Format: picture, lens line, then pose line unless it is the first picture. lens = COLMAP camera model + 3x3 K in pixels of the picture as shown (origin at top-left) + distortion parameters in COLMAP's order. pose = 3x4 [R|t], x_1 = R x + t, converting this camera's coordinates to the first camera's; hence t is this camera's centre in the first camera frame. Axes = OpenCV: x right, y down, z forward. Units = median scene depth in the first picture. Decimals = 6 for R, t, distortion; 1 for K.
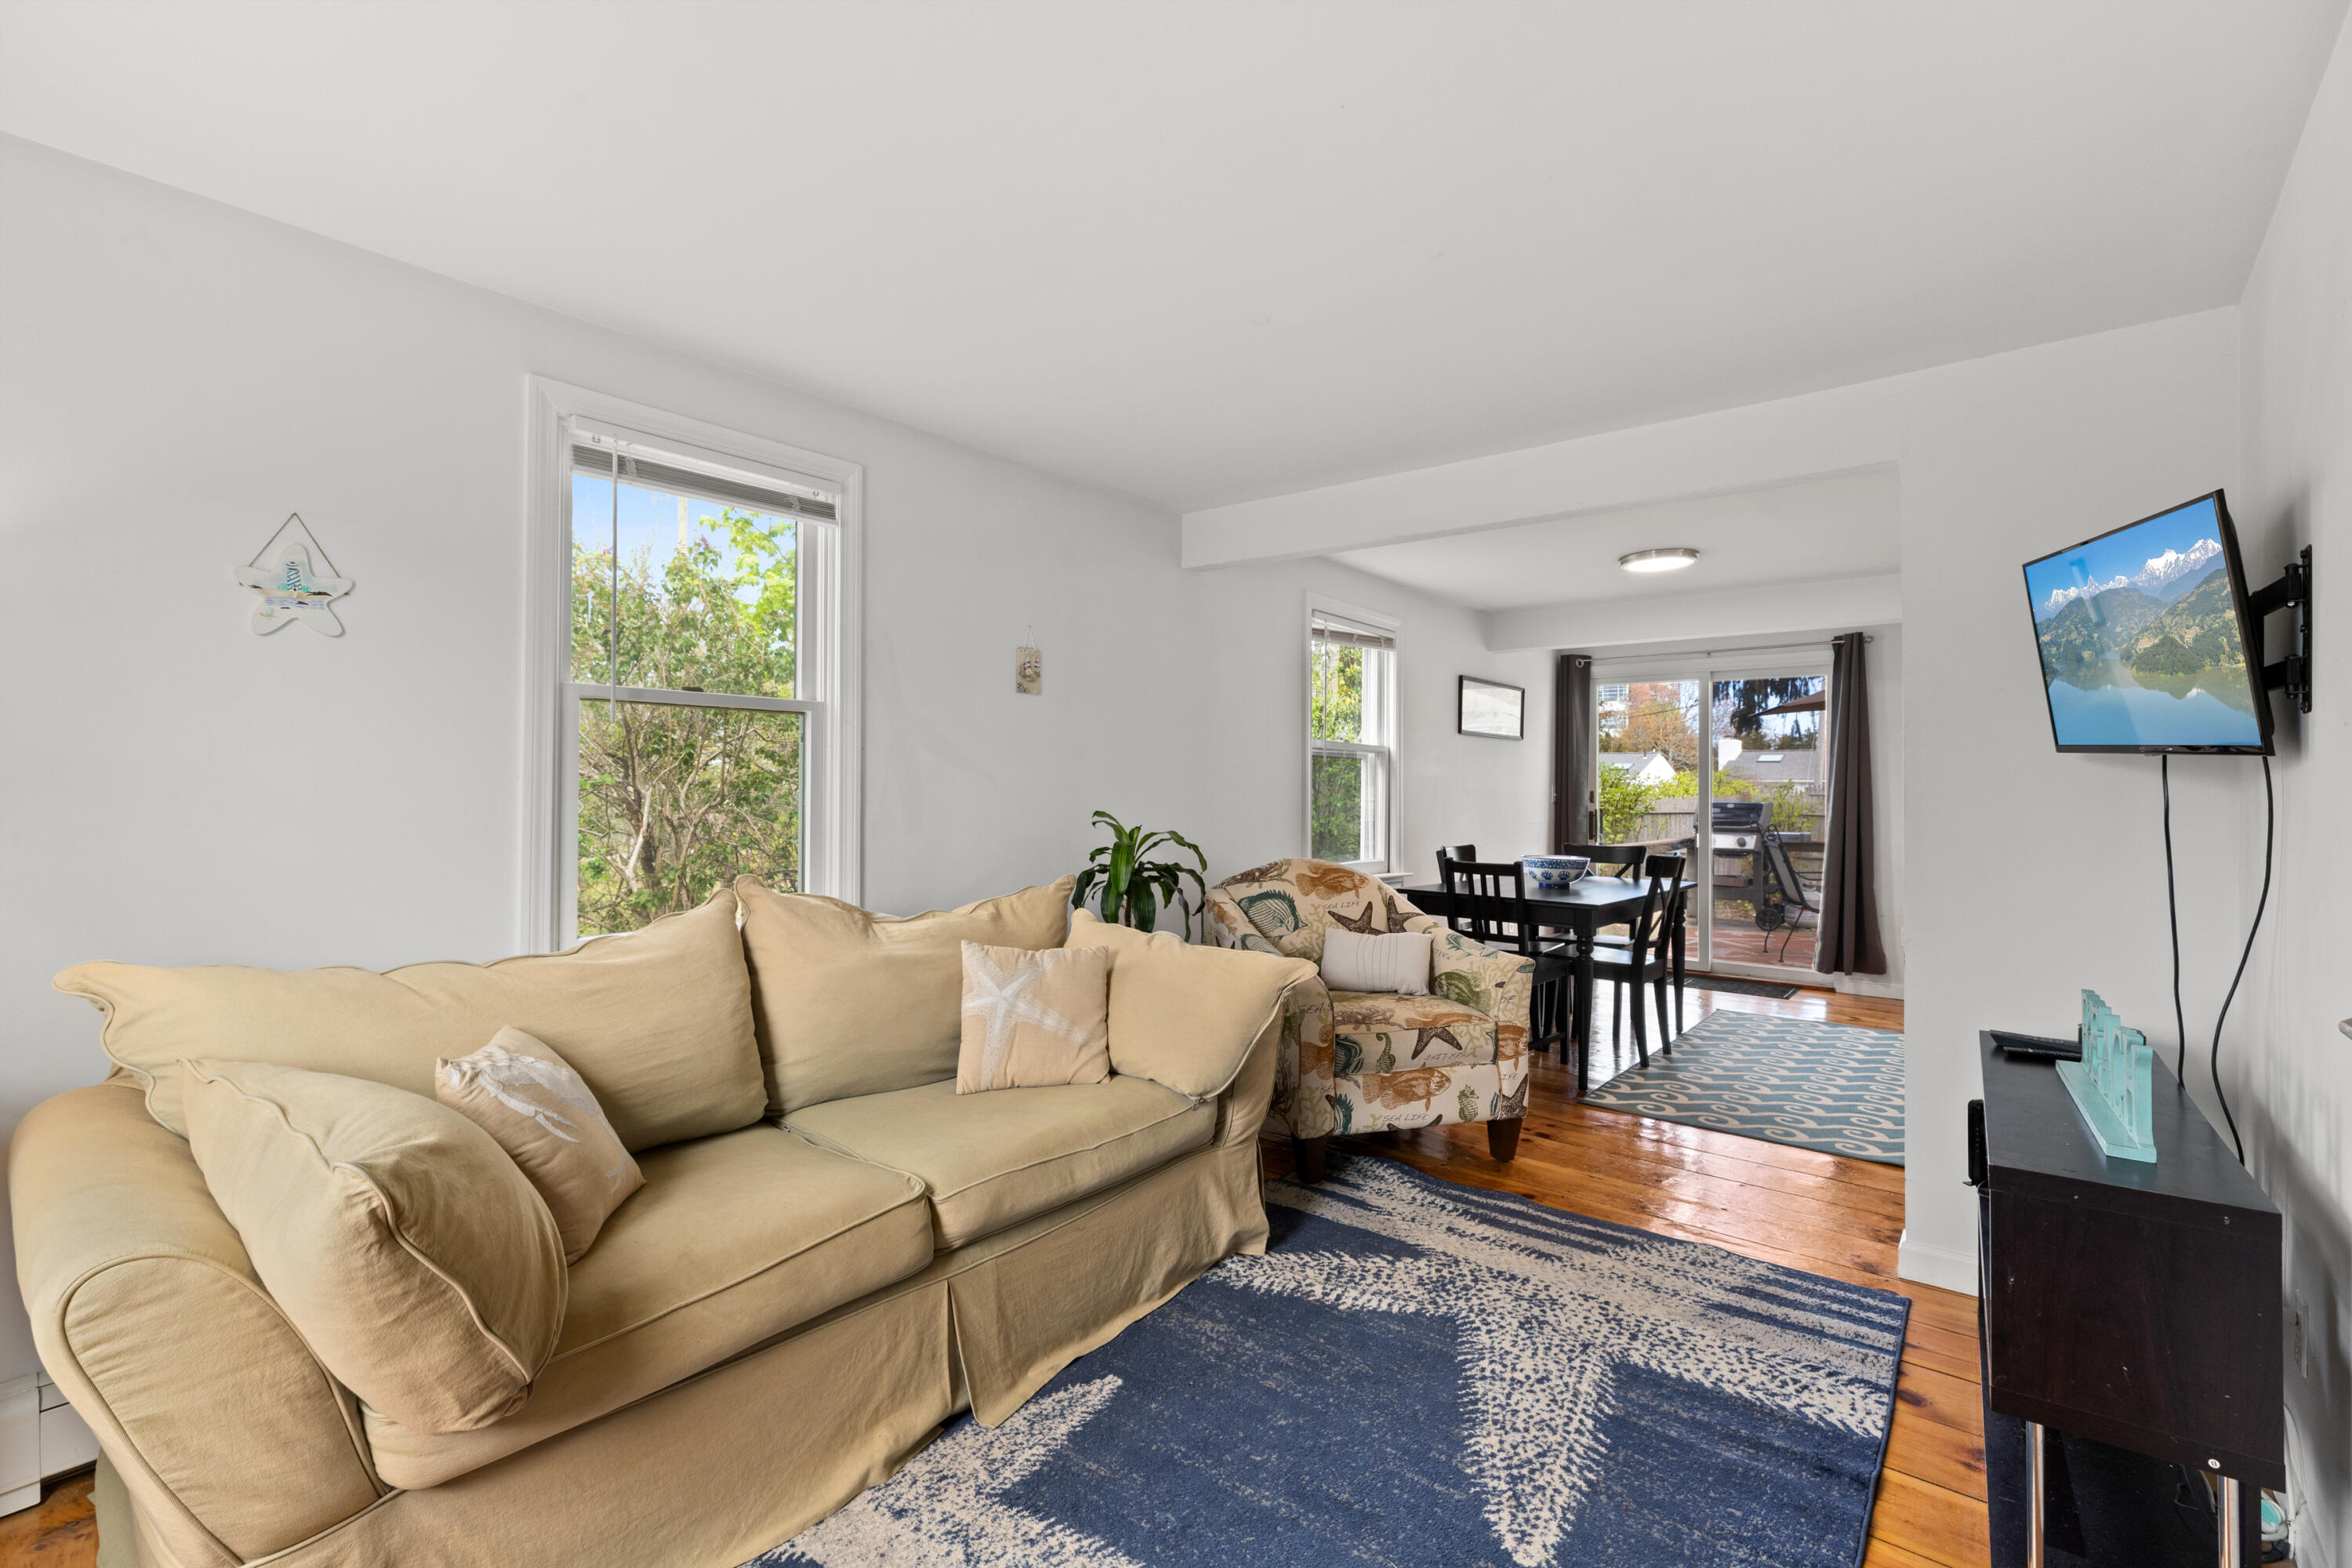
lens RADIAL K [[1053.0, 0, 1178.9], [0, 1053.0, 774.4], [0, 0, 1]] dist [0.002294, 0.000164]
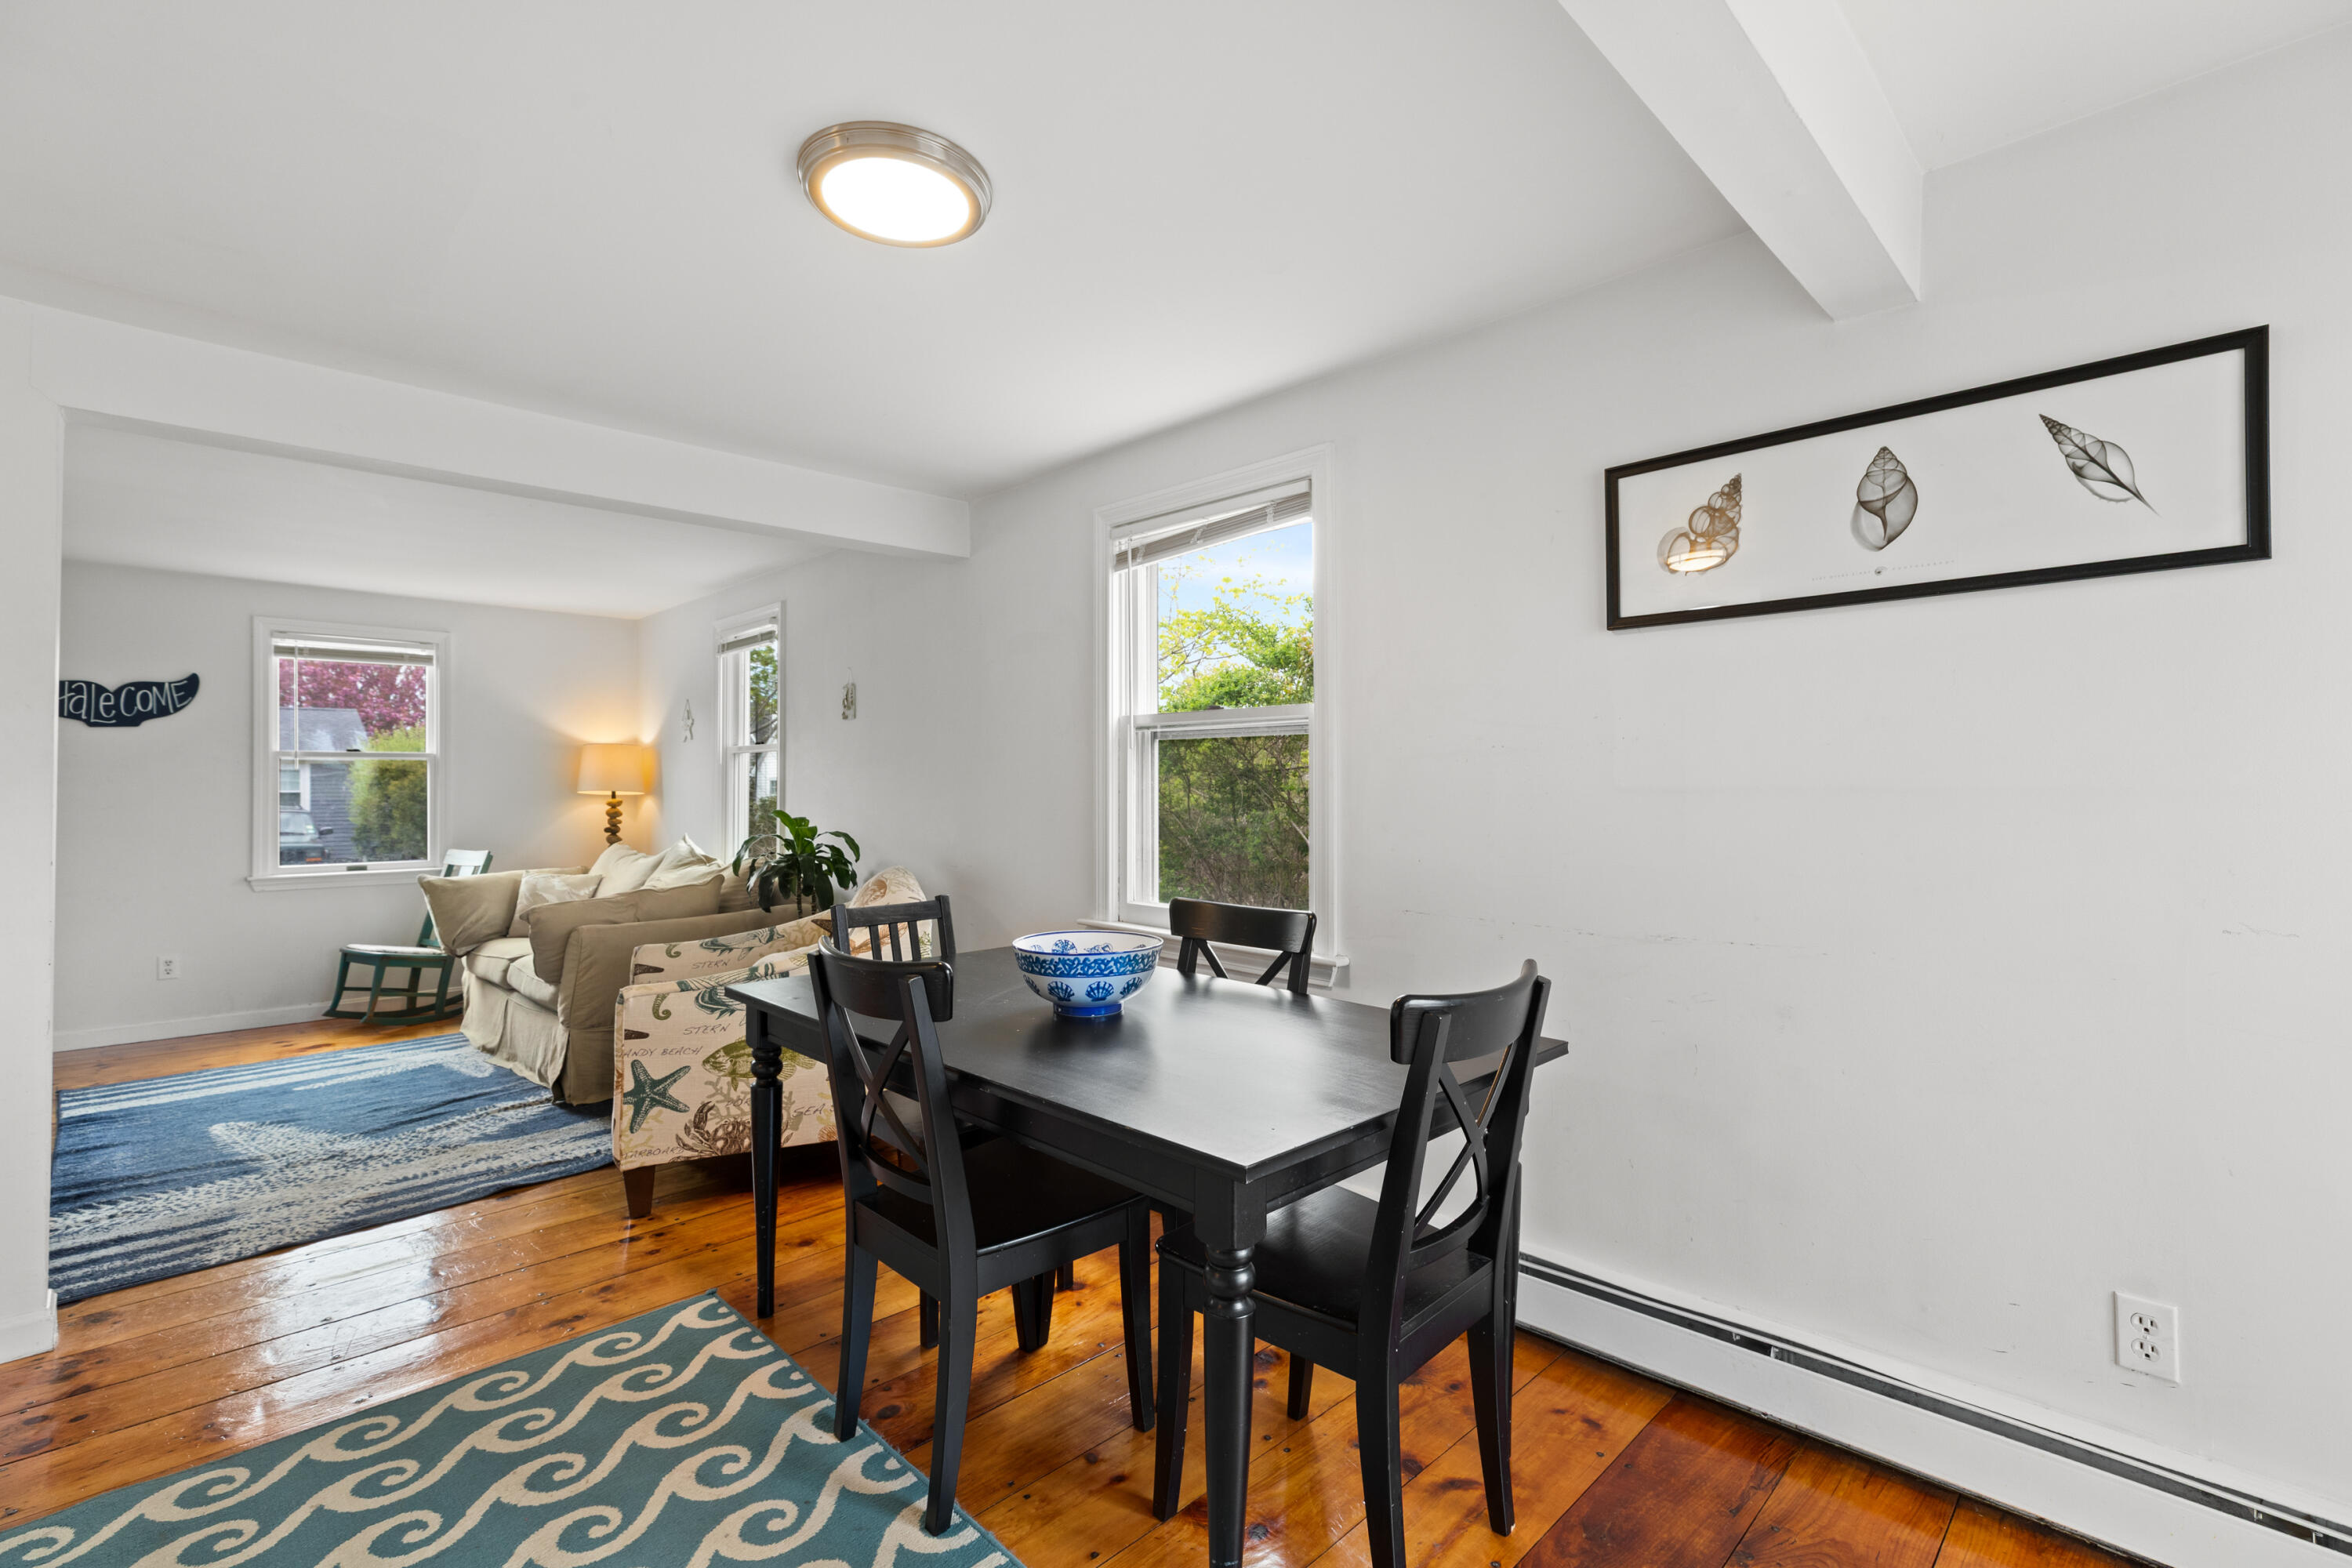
lens RADIAL K [[1053.0, 0, 1171.2], [0, 1053.0, 774.4], [0, 0, 1]] dist [0.002294, 0.000164]
pose [[-0.105977, -0.023252, -0.994097, 1.567732], [0.014359, 0.999587, -0.024911, 0.043577], [0.994265, -0.016915, -0.105599, 2.156970]]
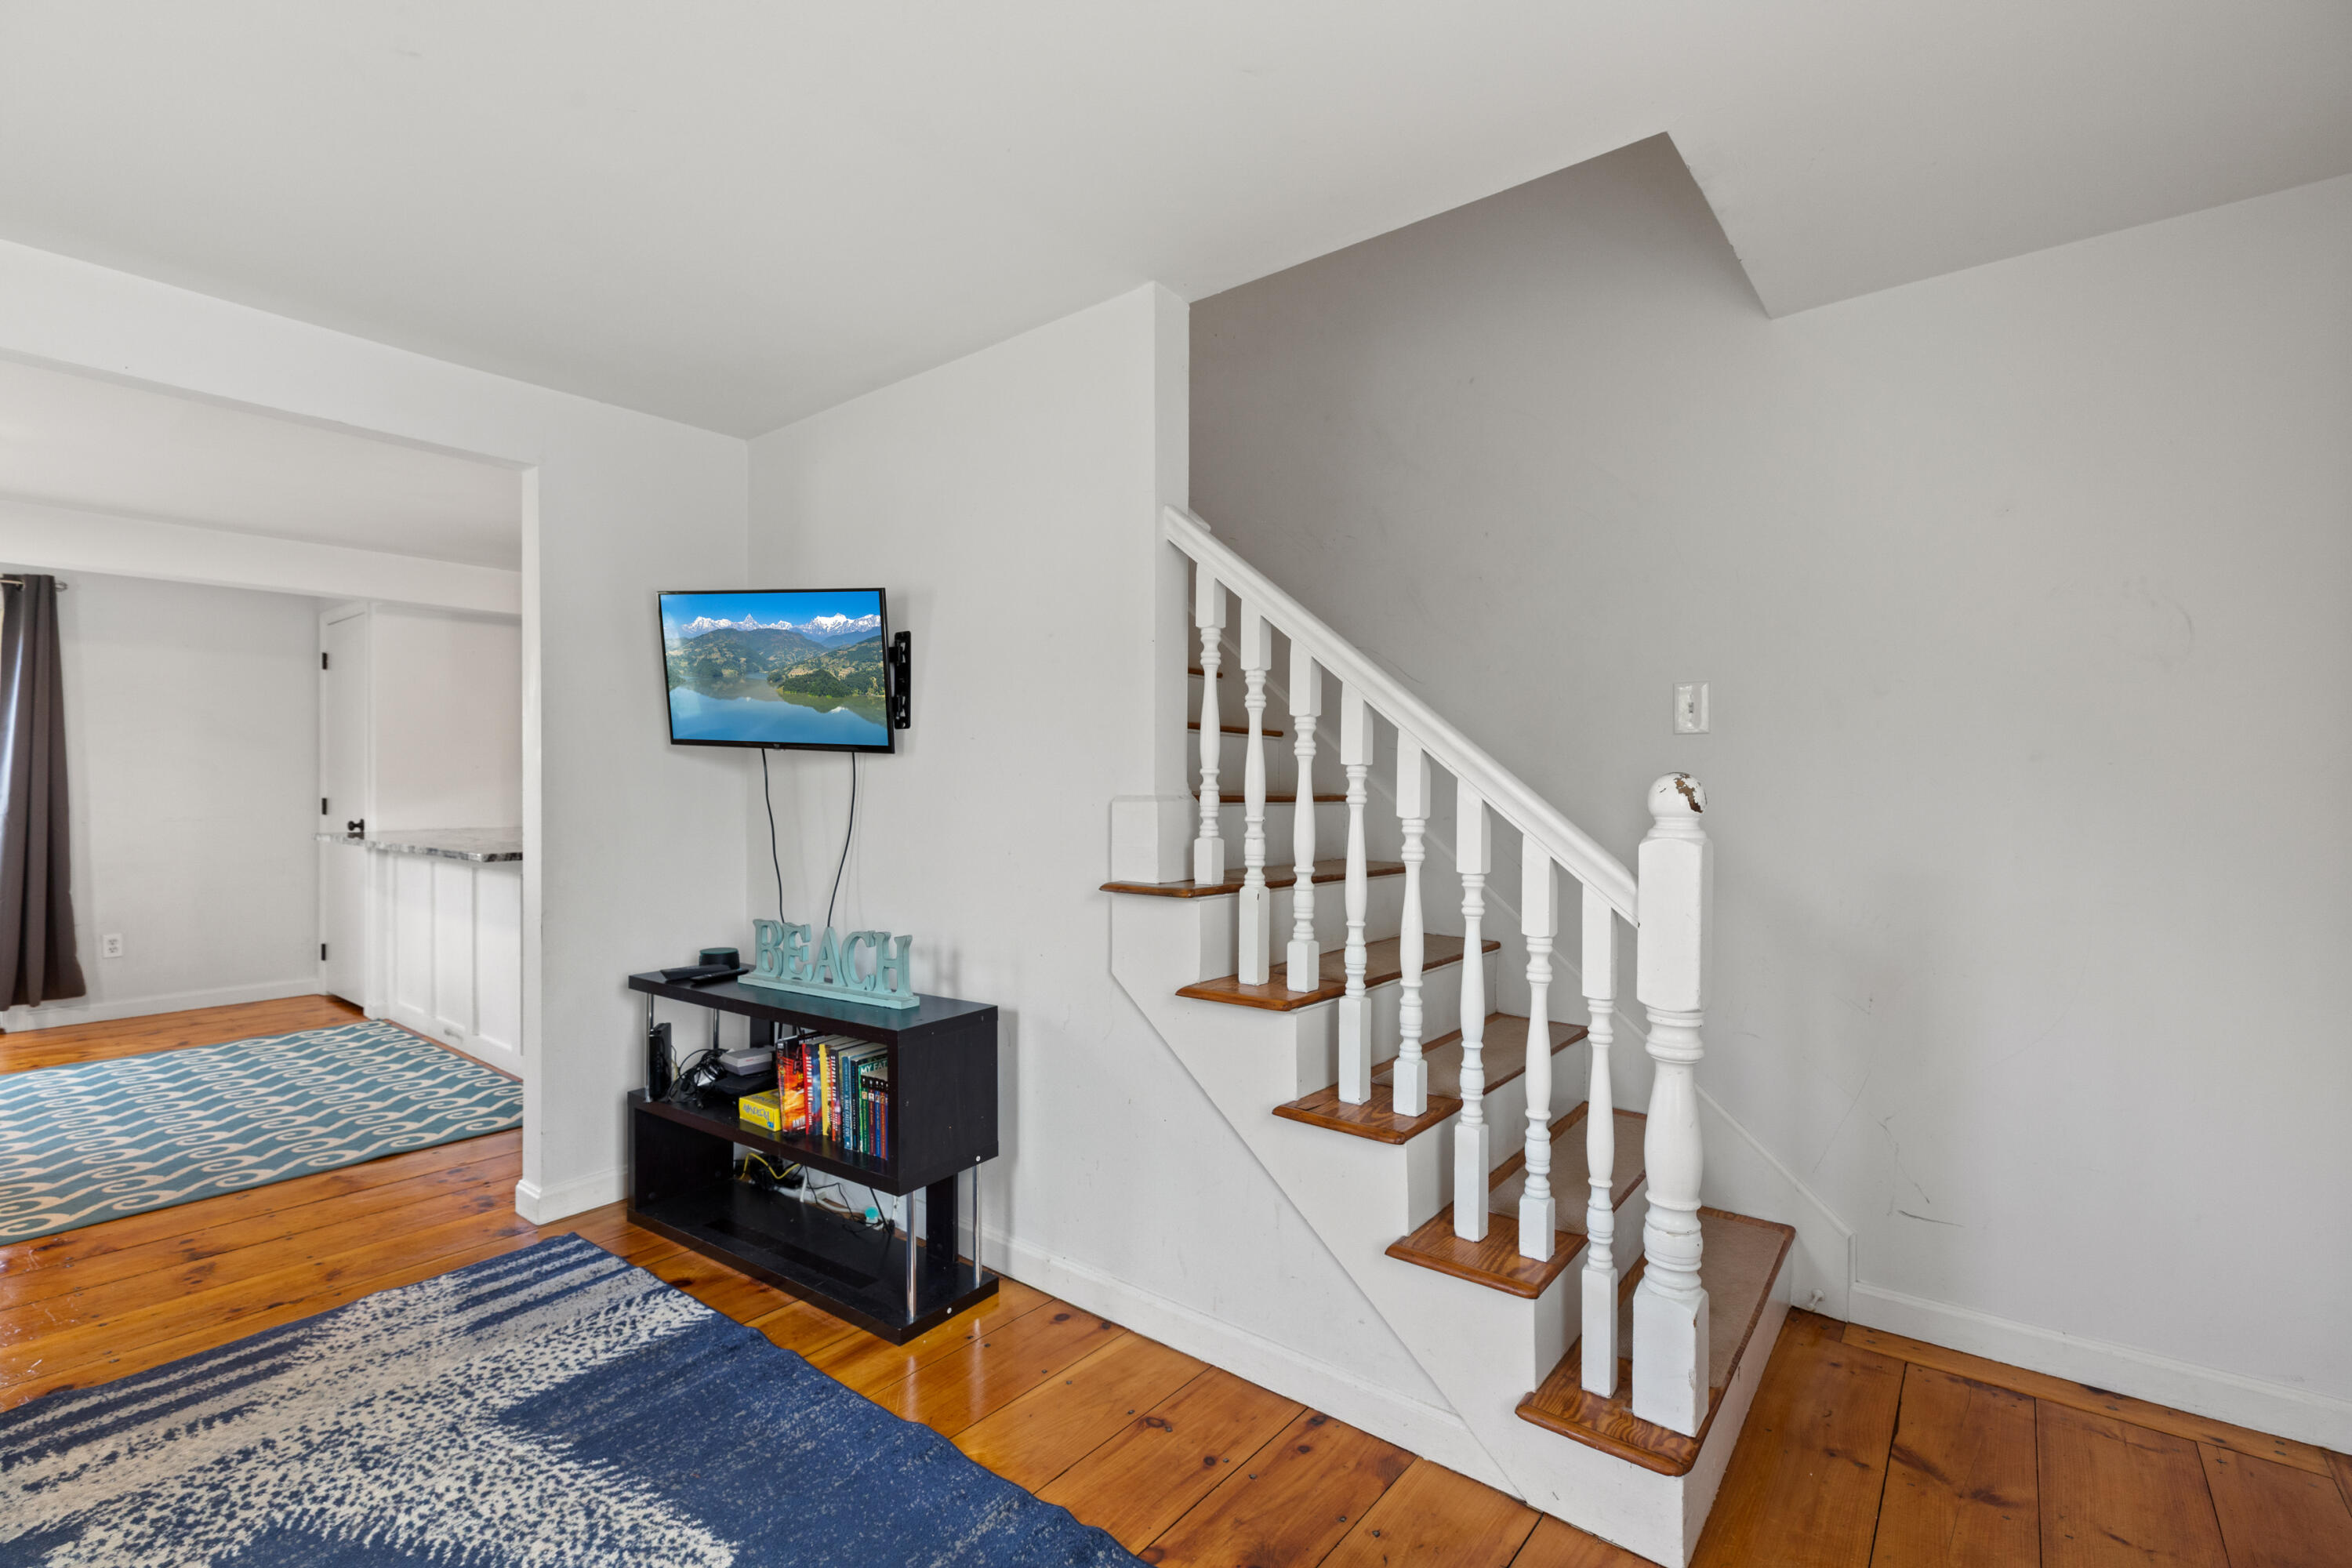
lens RADIAL K [[1053.0, 0, 1170.8], [0, 1053.0, 778.1], [0, 0, 1]] dist [0.002294, 0.000164]
pose [[-0.016556, -0.008546, 0.999826, -0.421882], [-0.013095, 0.999880, 0.008330, 0.002162], [-0.999777, -0.012954, -0.016666, 0.396339]]
